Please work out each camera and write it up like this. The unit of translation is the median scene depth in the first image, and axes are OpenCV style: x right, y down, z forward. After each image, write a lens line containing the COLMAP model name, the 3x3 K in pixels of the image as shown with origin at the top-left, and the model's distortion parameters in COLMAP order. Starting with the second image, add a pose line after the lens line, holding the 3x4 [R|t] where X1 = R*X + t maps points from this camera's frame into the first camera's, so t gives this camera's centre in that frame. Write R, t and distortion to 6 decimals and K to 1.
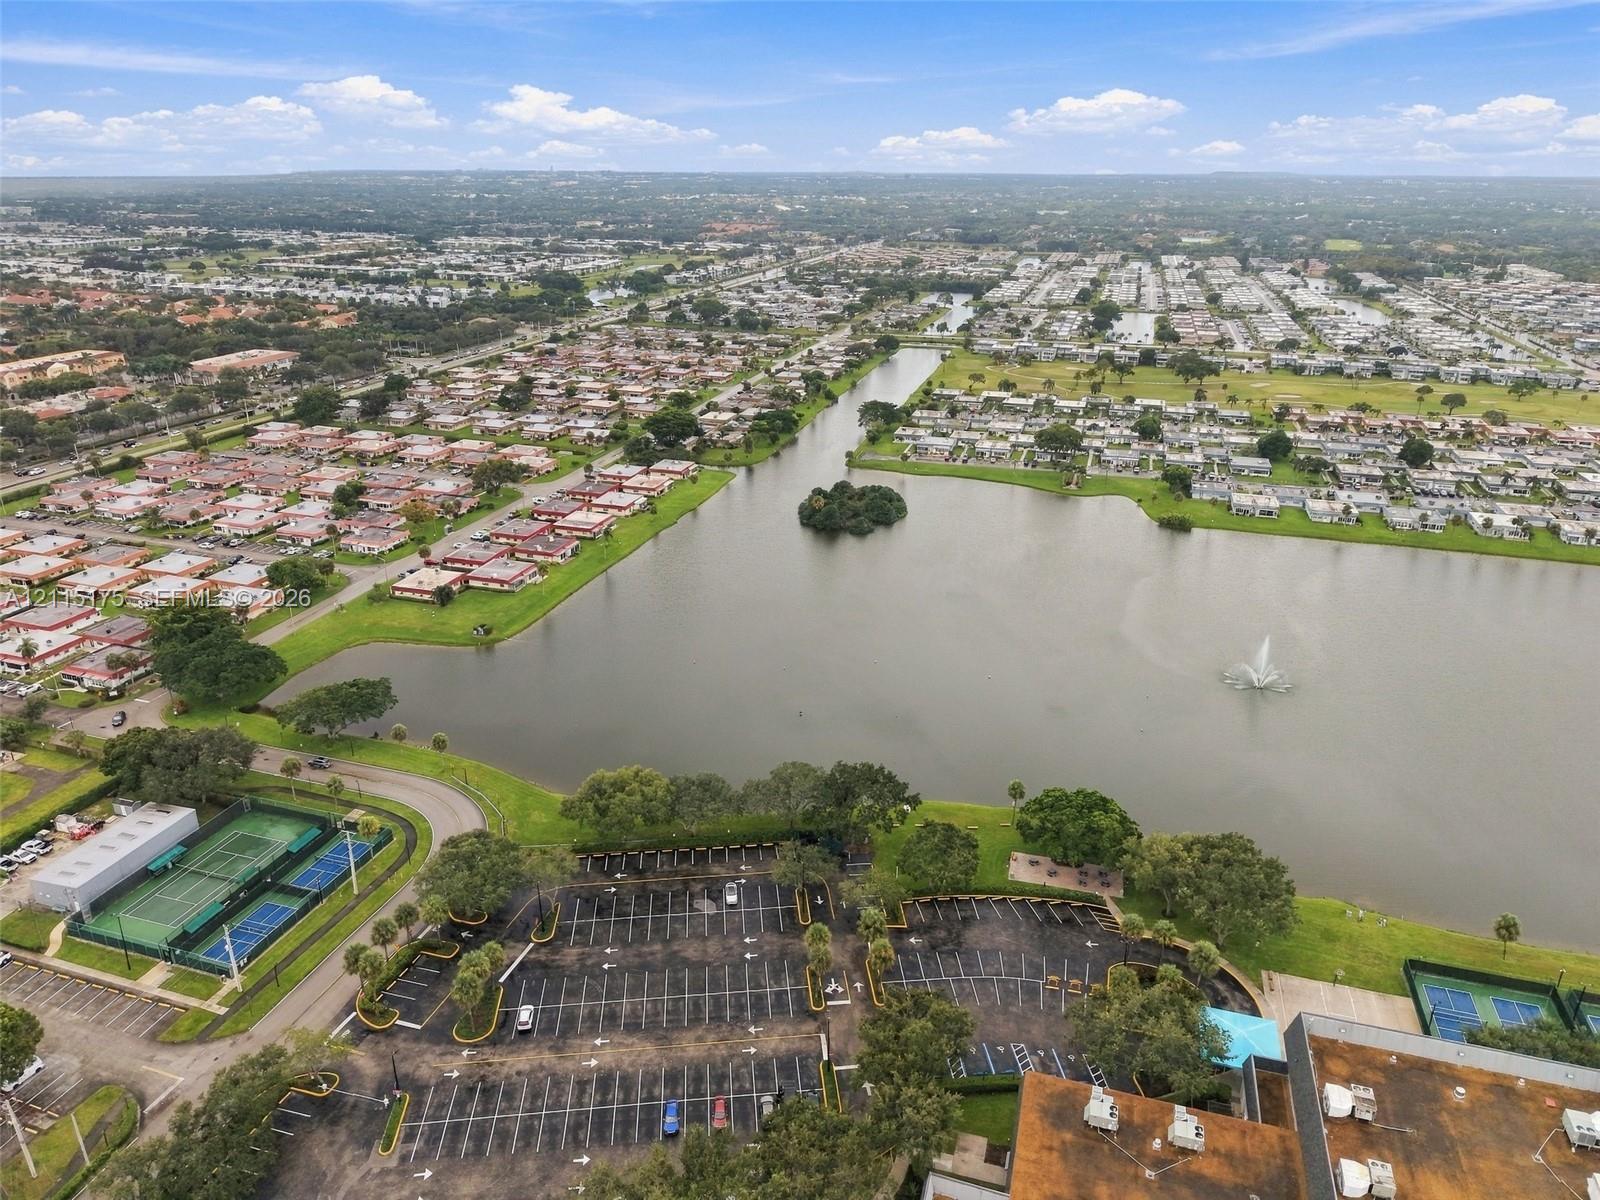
lens RADIAL K [[1058.1, 0, 800.0], [0, 1058.1, 600.0], [0, 0, 1]] dist [0.026392, -0.021843]
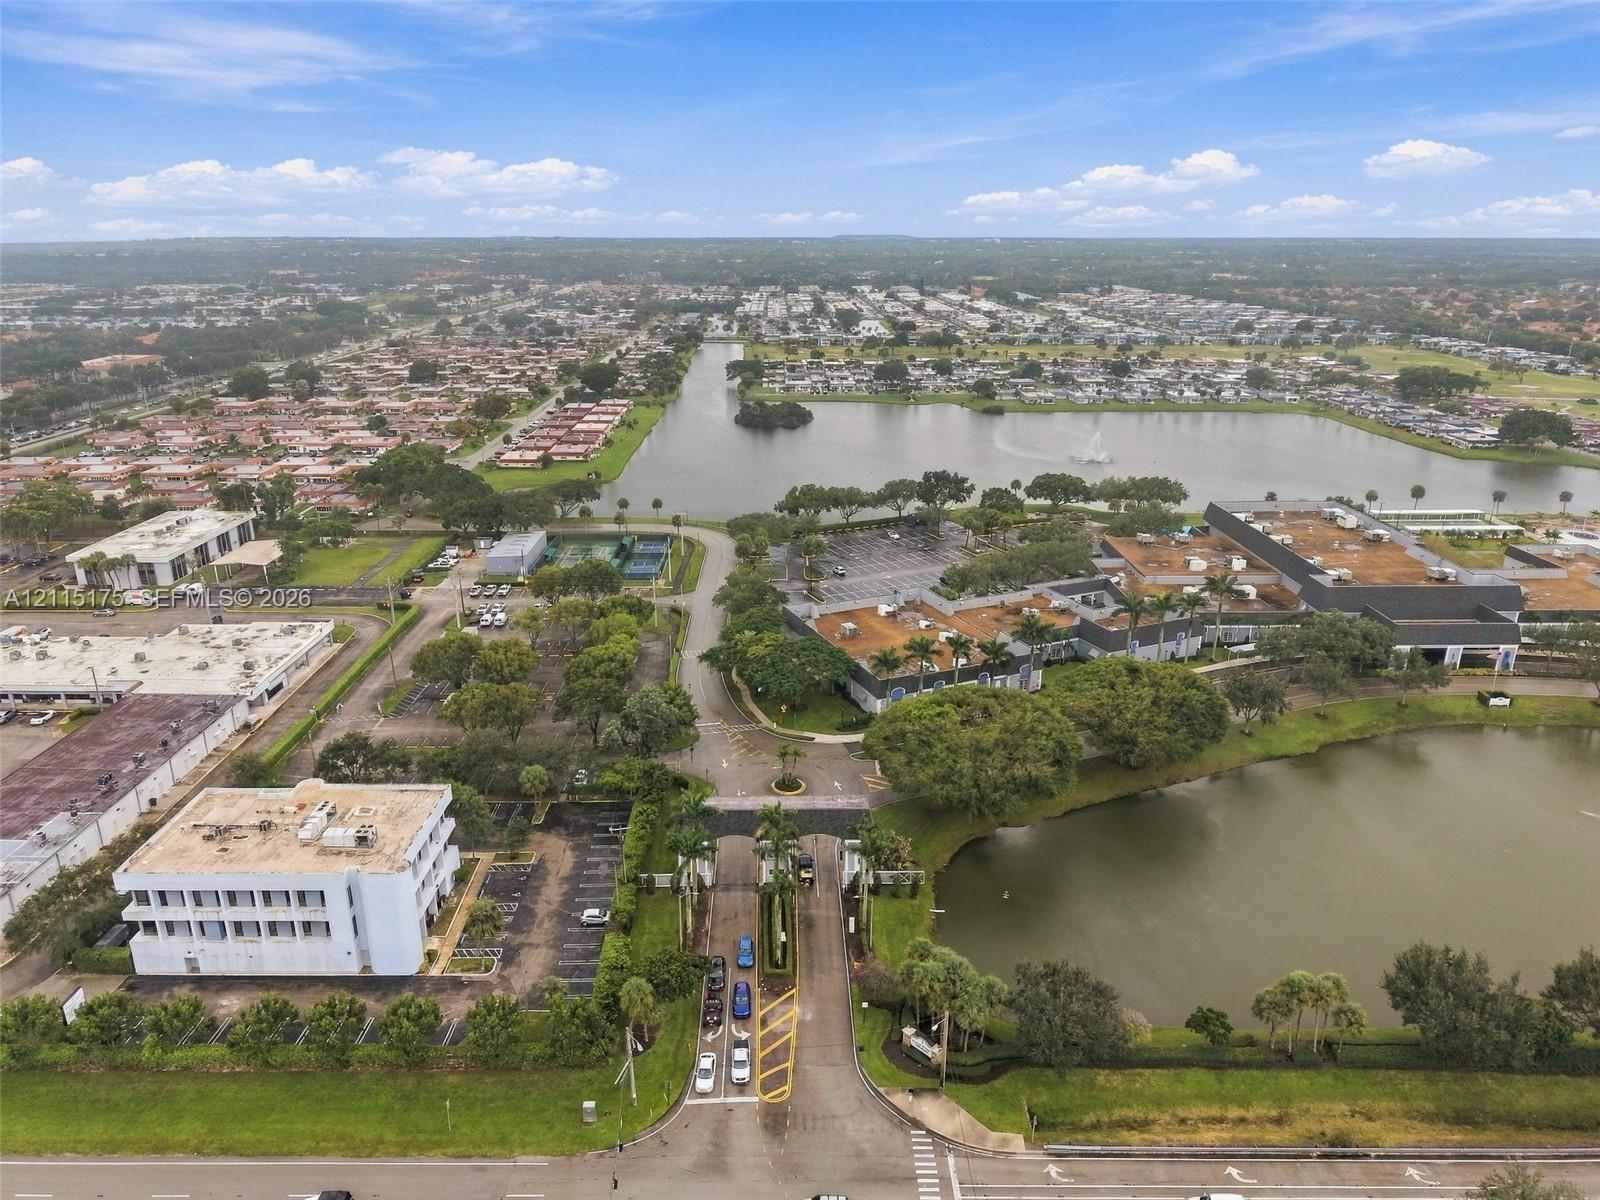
lens RADIAL K [[1058.1, 0, 800.0], [0, 1058.1, 600.0], [0, 0, 1]] dist [0.026392, -0.021843]
pose [[0.951846, -0.107816, 0.286991, -0.232867], [0.122509, 0.991896, -0.033686, 0.137340], [-0.281034, 0.067223, 0.957341, -0.195241]]
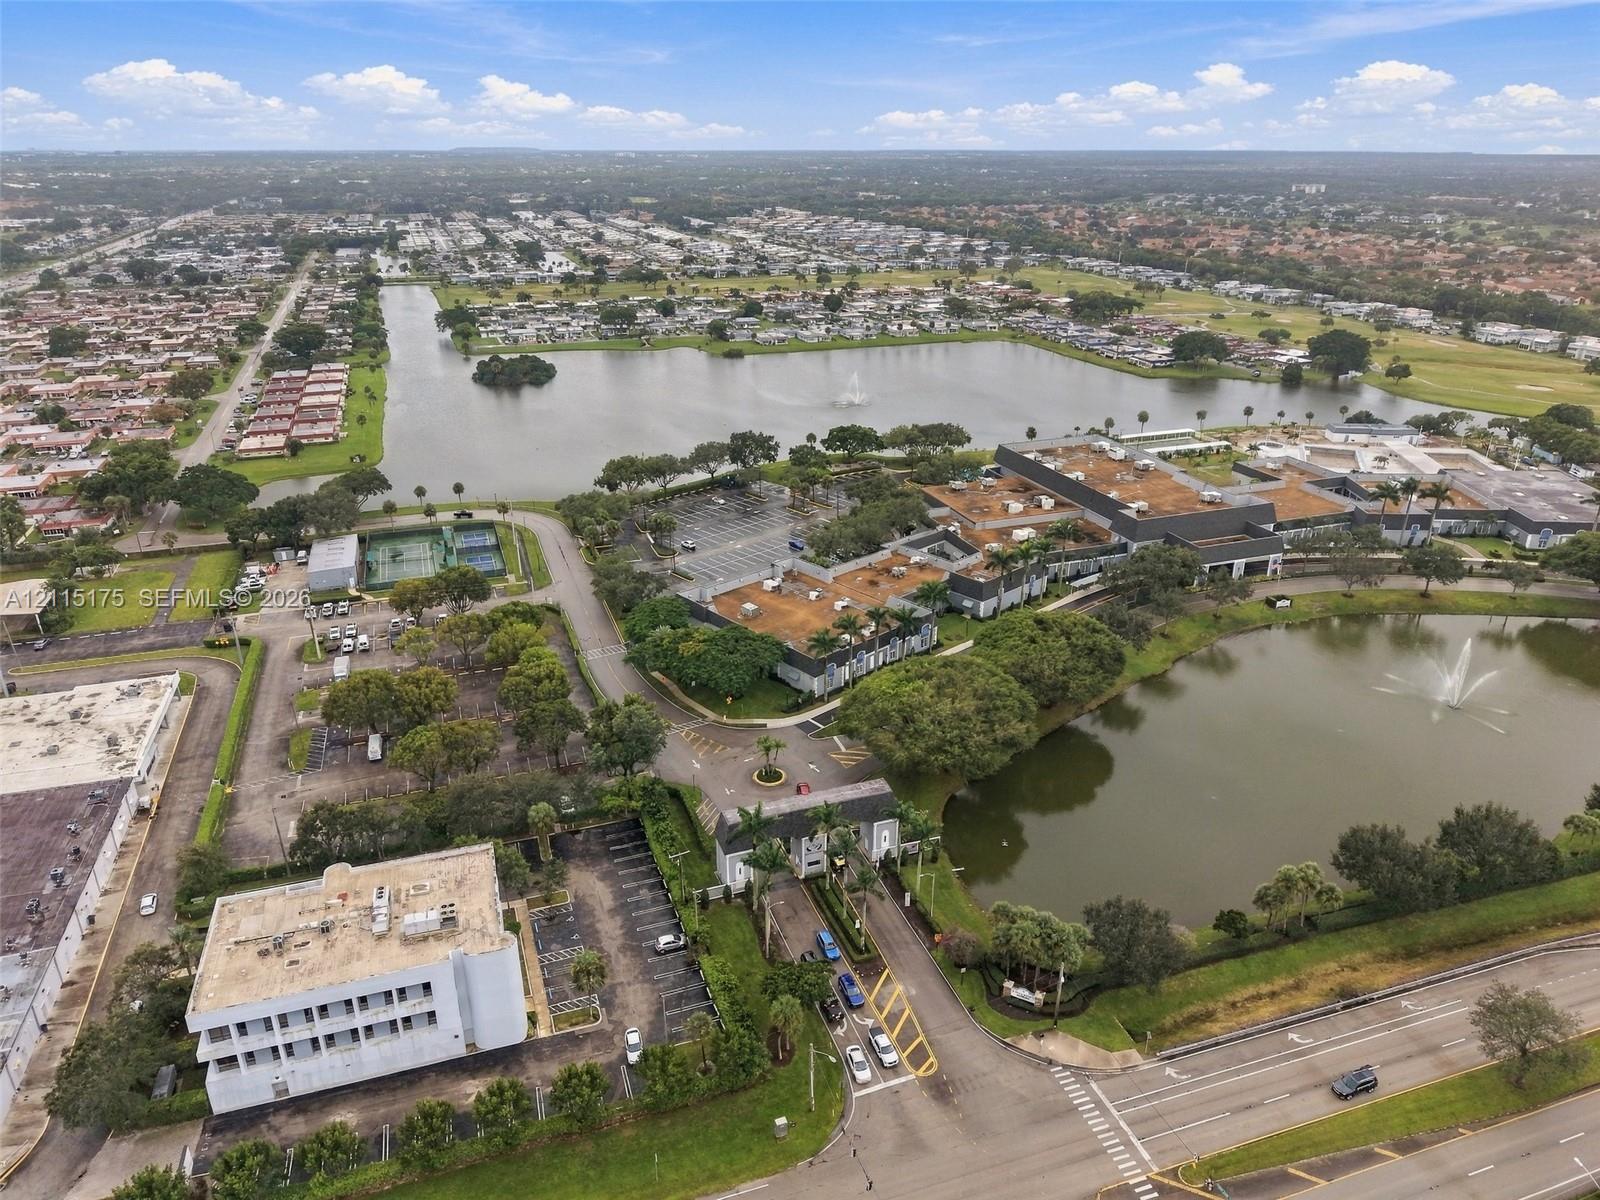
lens RADIAL K [[1058.1, 0, 800.0], [0, 1058.1, 600.0], [0, 0, 1]] dist [0.026392, -0.021843]
pose [[0.807491, -0.240432, 0.538657, -0.304986], [0.229533, 0.969265, 0.088546, 0.102604], [-0.543391, 0.052140, 0.837859, -0.174908]]
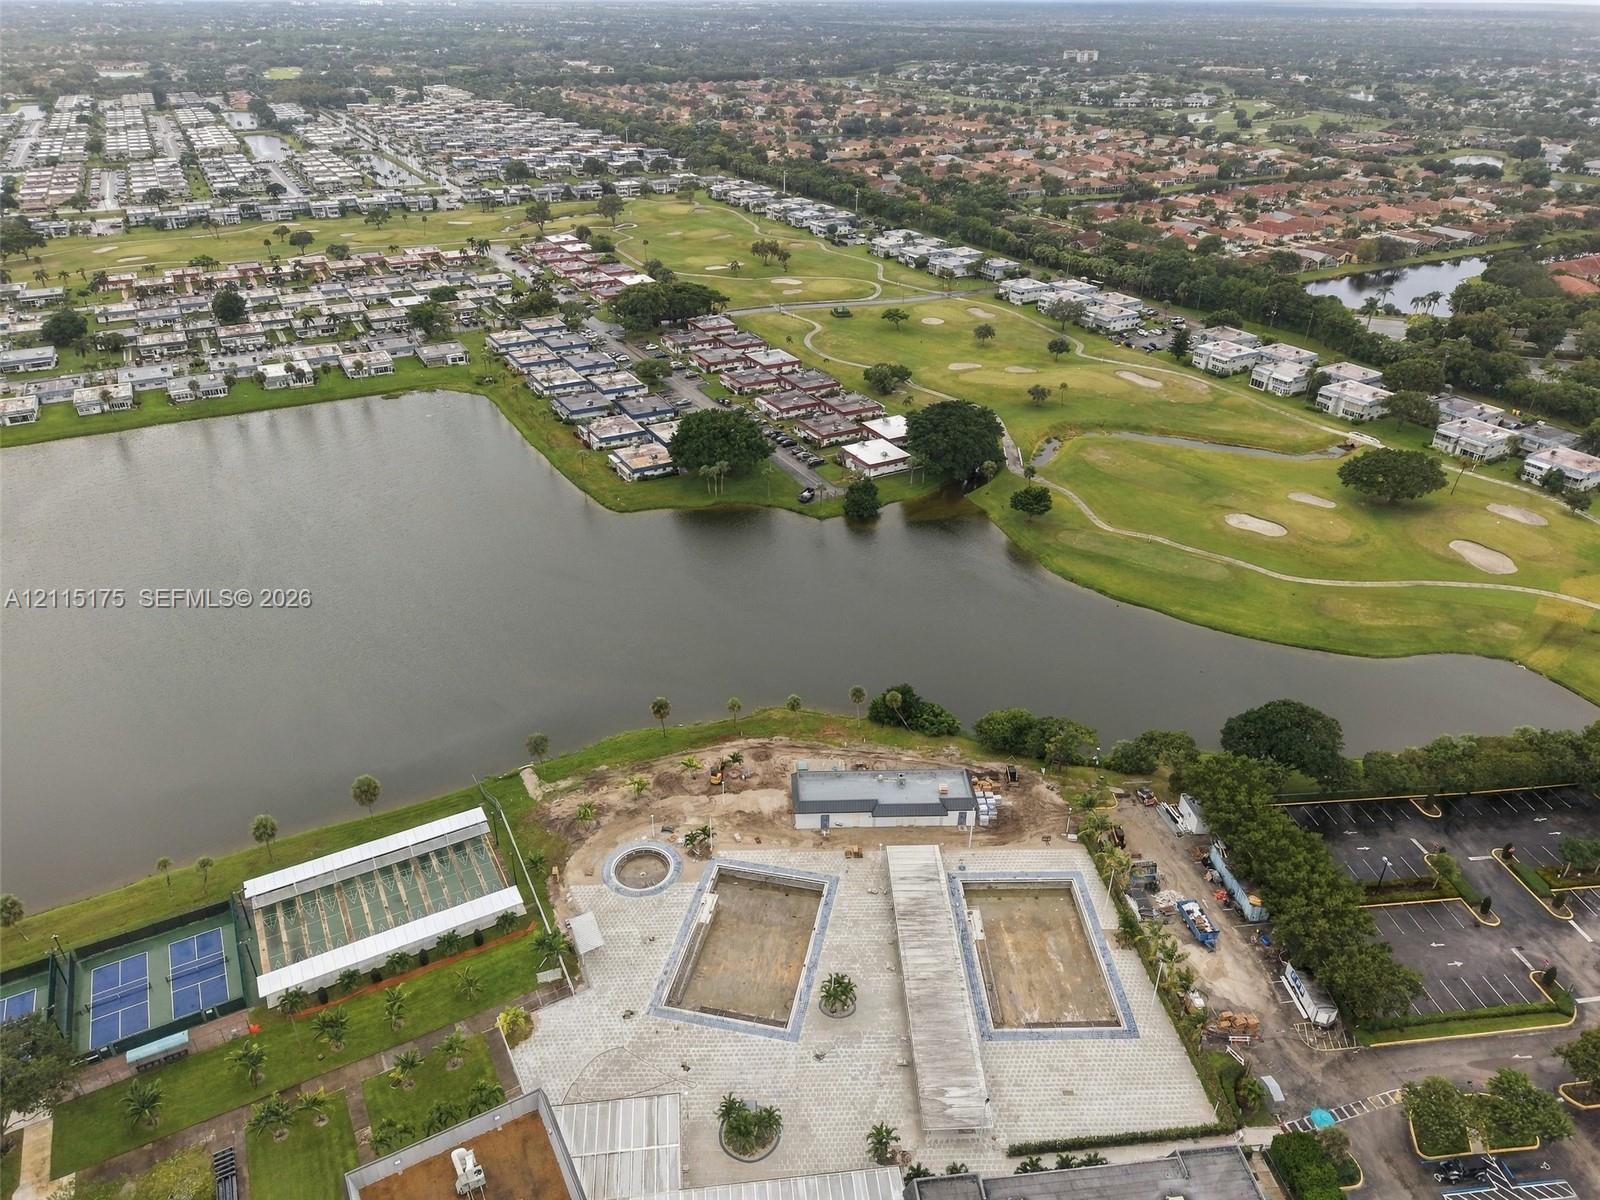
lens RADIAL K [[1106.4, 0, 800.0], [0, 1106.4, 600.0], [0, 0, 1]] dist [0.019224, -0.008000]
pose [[0.692567, -0.350633, 0.630403, 0.187831], [0.274156, 0.936283, 0.219575, 0.017988], [-0.667226, 0.020758, 0.744566, -0.026208]]
